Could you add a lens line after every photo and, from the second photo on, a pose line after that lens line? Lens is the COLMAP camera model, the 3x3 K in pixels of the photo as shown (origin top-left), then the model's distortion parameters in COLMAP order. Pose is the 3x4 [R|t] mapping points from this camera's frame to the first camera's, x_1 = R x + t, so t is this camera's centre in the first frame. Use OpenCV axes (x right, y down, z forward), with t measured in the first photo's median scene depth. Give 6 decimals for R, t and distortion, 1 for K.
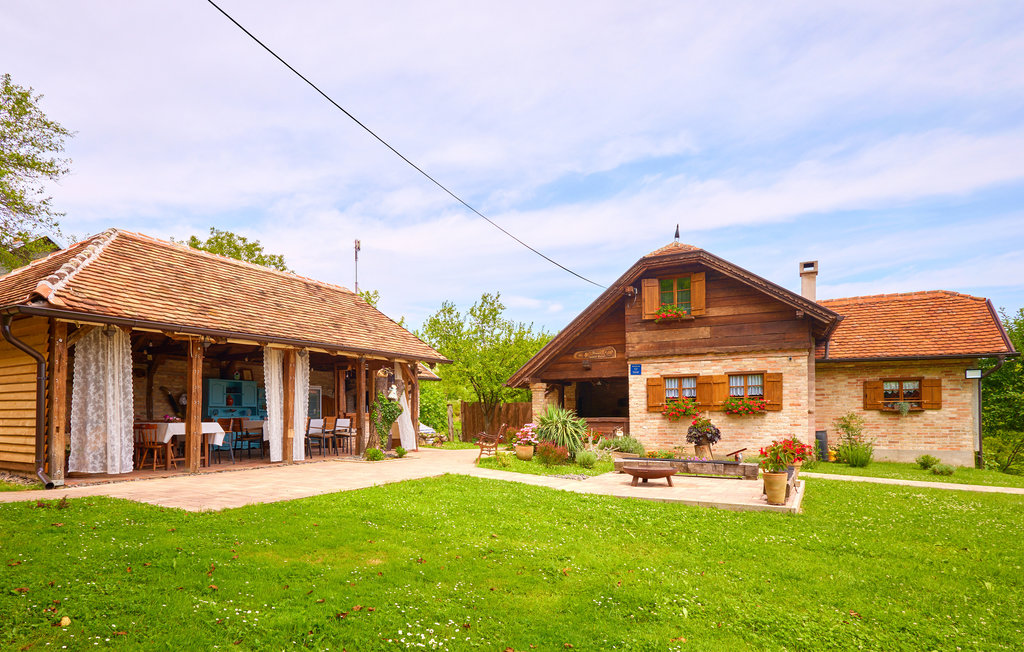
lens RADIAL K [[575.9, 0, 453.2], [0, 575.9, 403.8], [0, 0, 1]] dist [0.001474, 0.000345]
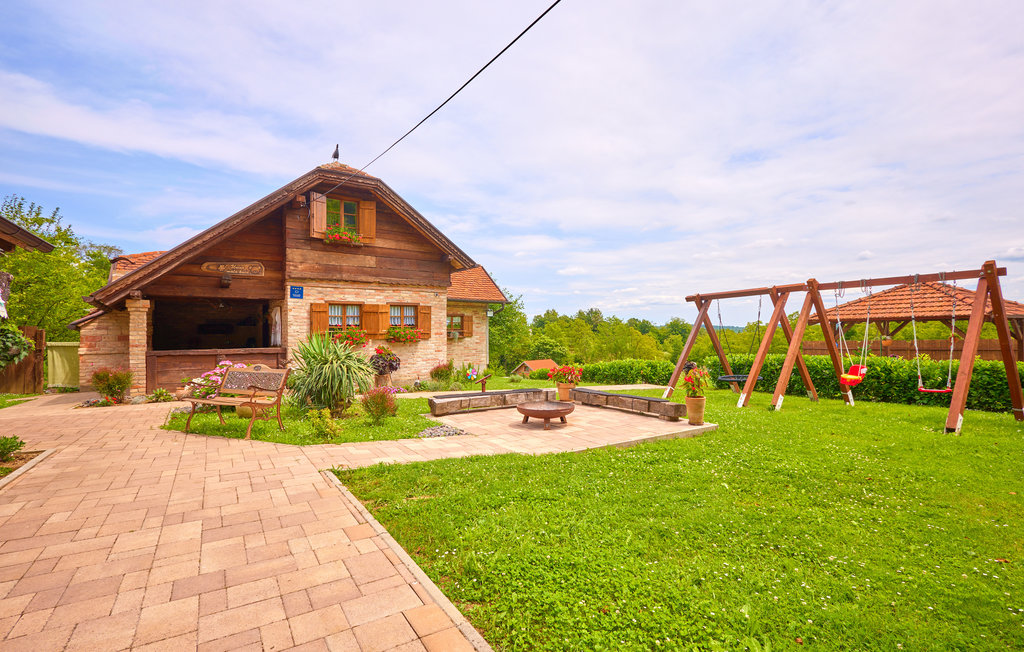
lens RADIAL K [[472.3, 0, 512.0], [0, 472.3, 326.0], [0, 0, 1]] dist [0.001913, 0.000183]
pose [[0.414196, 0.017534, 0.910019, -0.203656], [-0.010202, 0.999841, -0.014621, -0.001497], [-0.910131, -0.003228, 0.414309, 0.420242]]
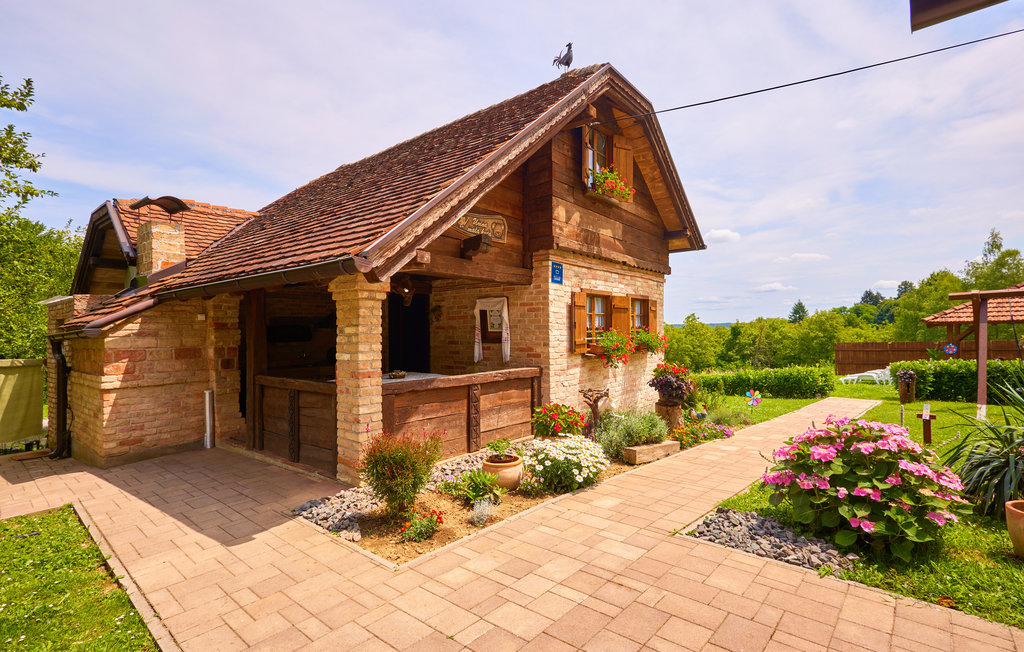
lens RADIAL K [[472.3, 0, 512.0], [0, 472.3, 326.0], [0, 0, 1]] dist [0.001913, 0.000183]
pose [[0.154174, 0.018753, 0.987866, -0.108212], [-0.007852, 0.999812, -0.017754, -0.004519], [-0.988013, -0.005019, 0.154292, 1.005268]]
